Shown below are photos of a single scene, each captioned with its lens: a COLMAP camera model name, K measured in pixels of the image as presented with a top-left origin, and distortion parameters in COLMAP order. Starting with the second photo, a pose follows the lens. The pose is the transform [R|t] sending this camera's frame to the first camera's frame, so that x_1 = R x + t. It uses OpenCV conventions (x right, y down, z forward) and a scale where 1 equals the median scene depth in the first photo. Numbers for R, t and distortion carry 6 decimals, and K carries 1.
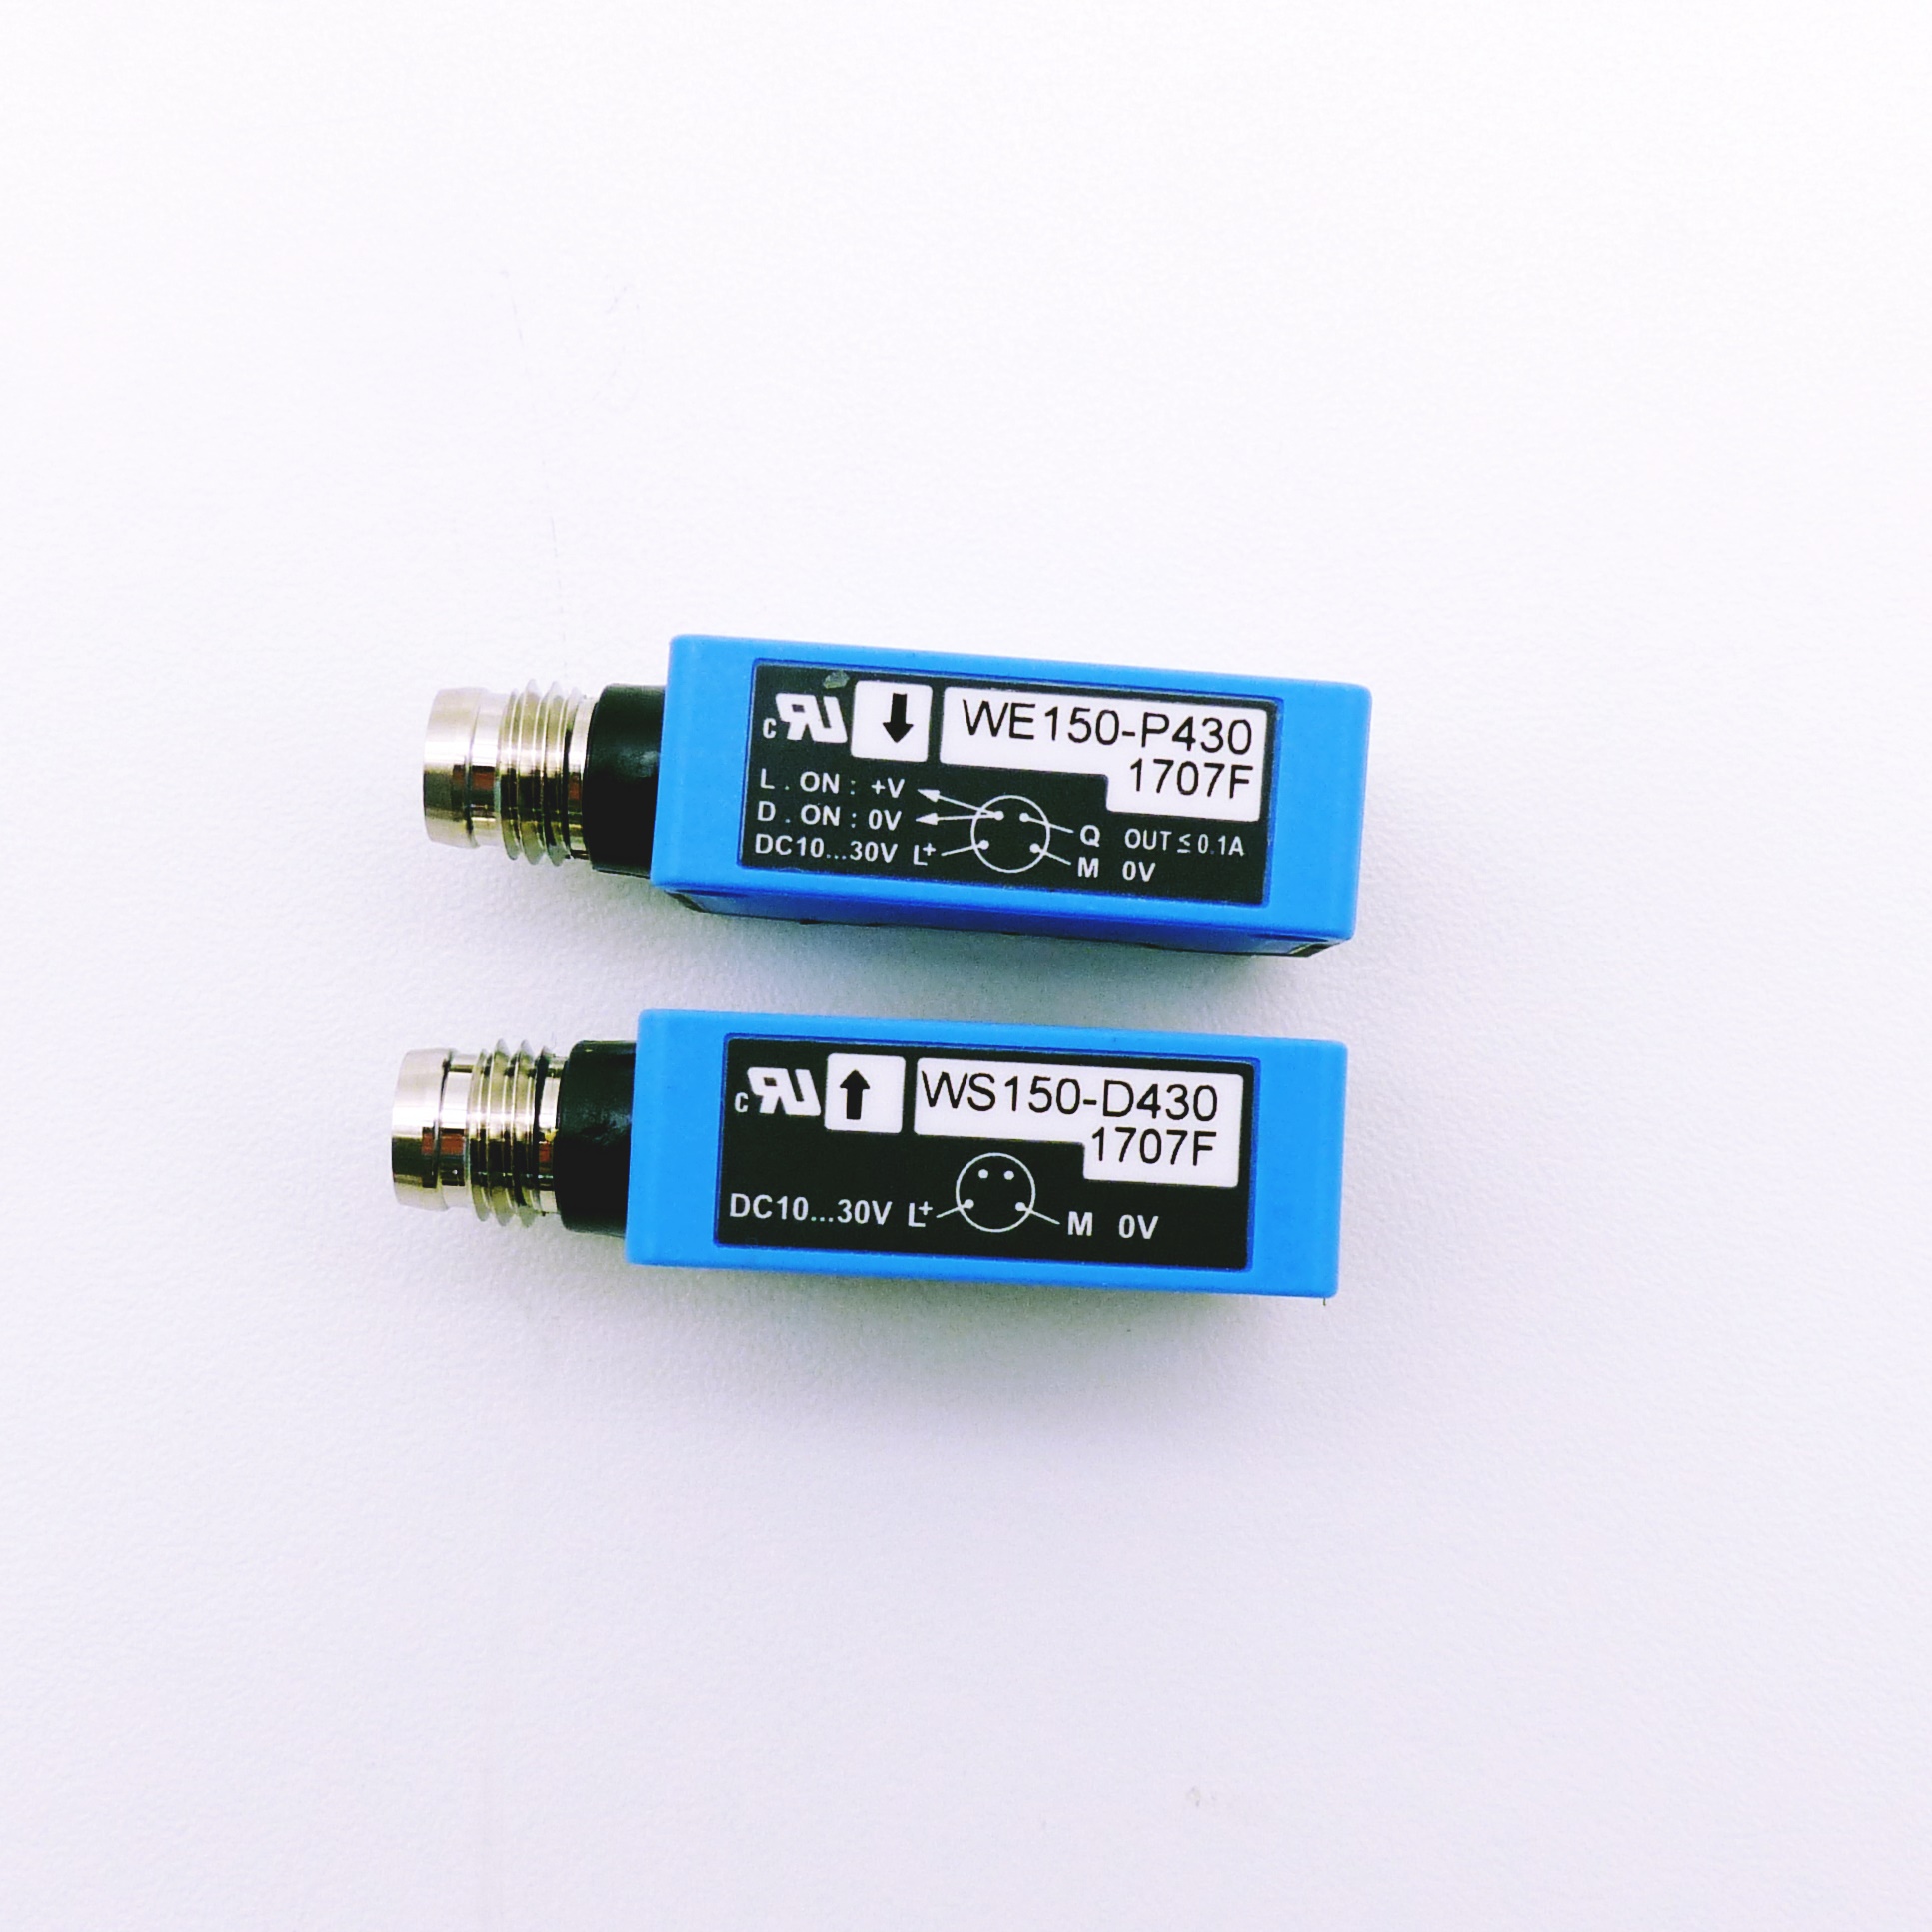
lens RADIAL K [[2572.7, 0, 964.4], [0, 2572.7, 967.4], [0, 0, 1]] dist [-0.013976, 0.000000]
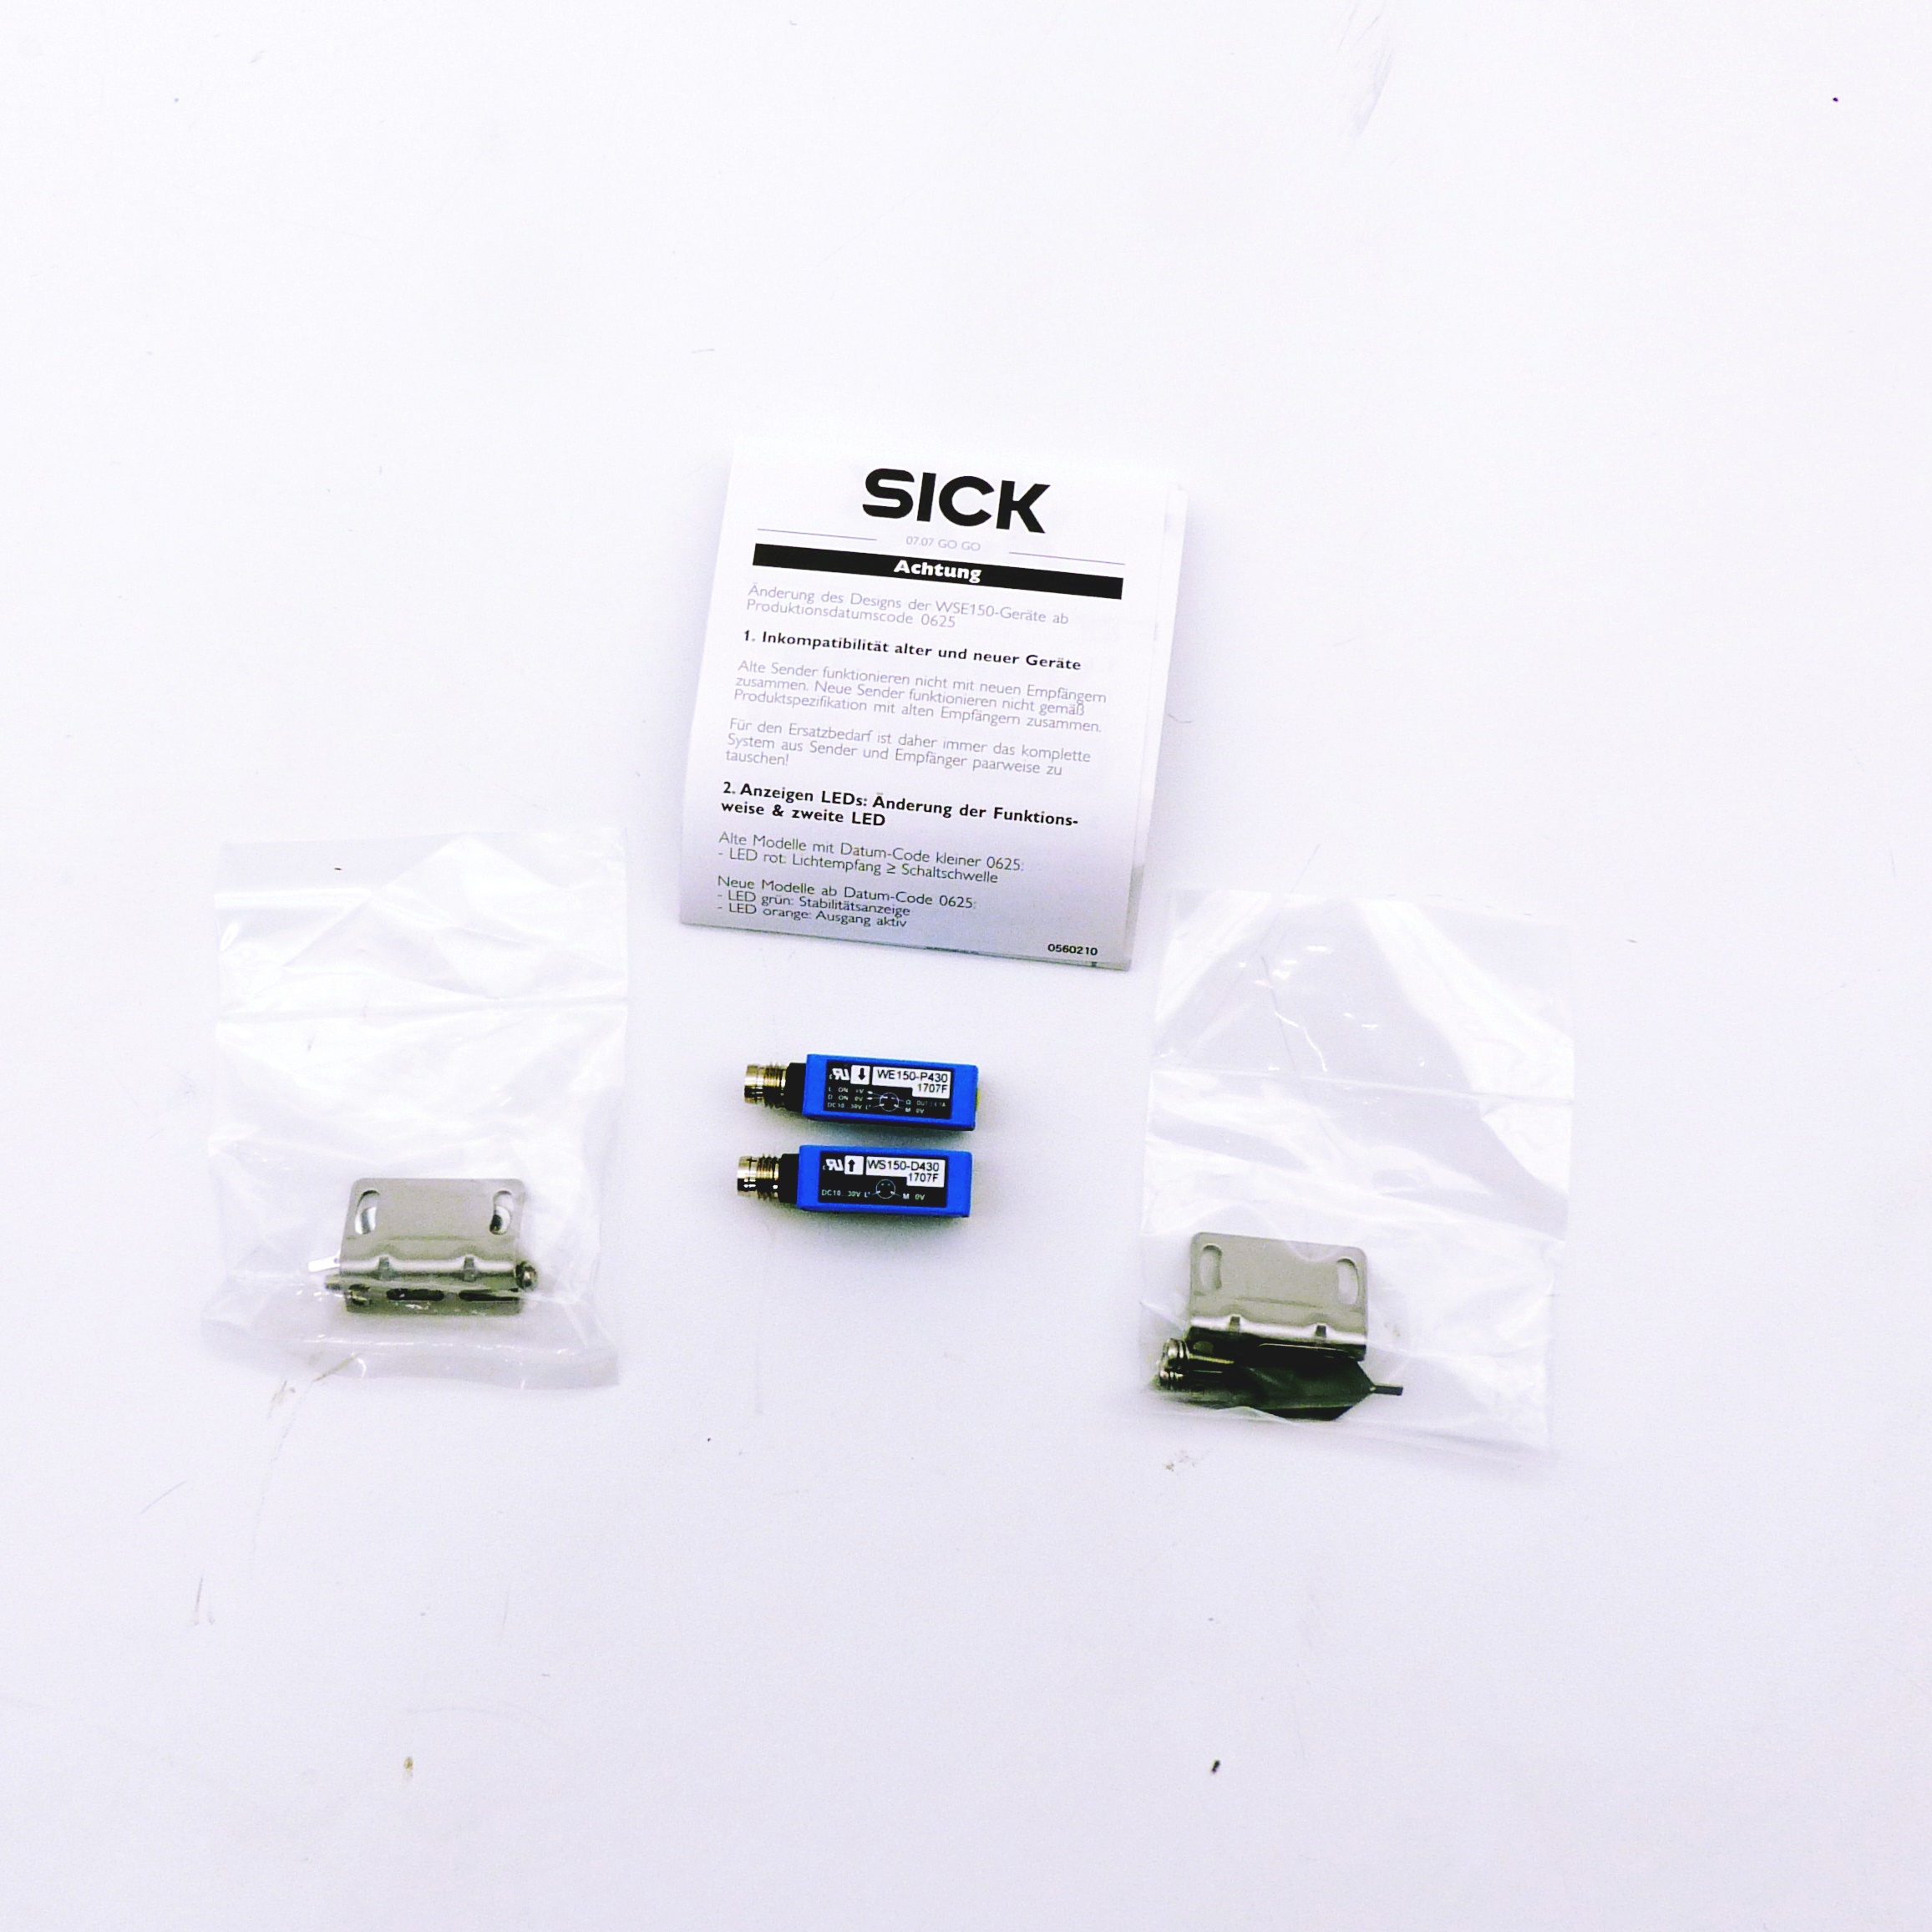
lens RADIAL K [[2572.7, 0, 967.7], [0, 2572.7, 966.5], [0, 0, 1]] dist [-0.013976, 0.000000]
pose [[0.999393, -0.009573, -0.033485, 0.284784], [0.007594, 0.998244, -0.058741, -0.025613], [0.033988, 0.058451, 0.997712, -3.133574]]
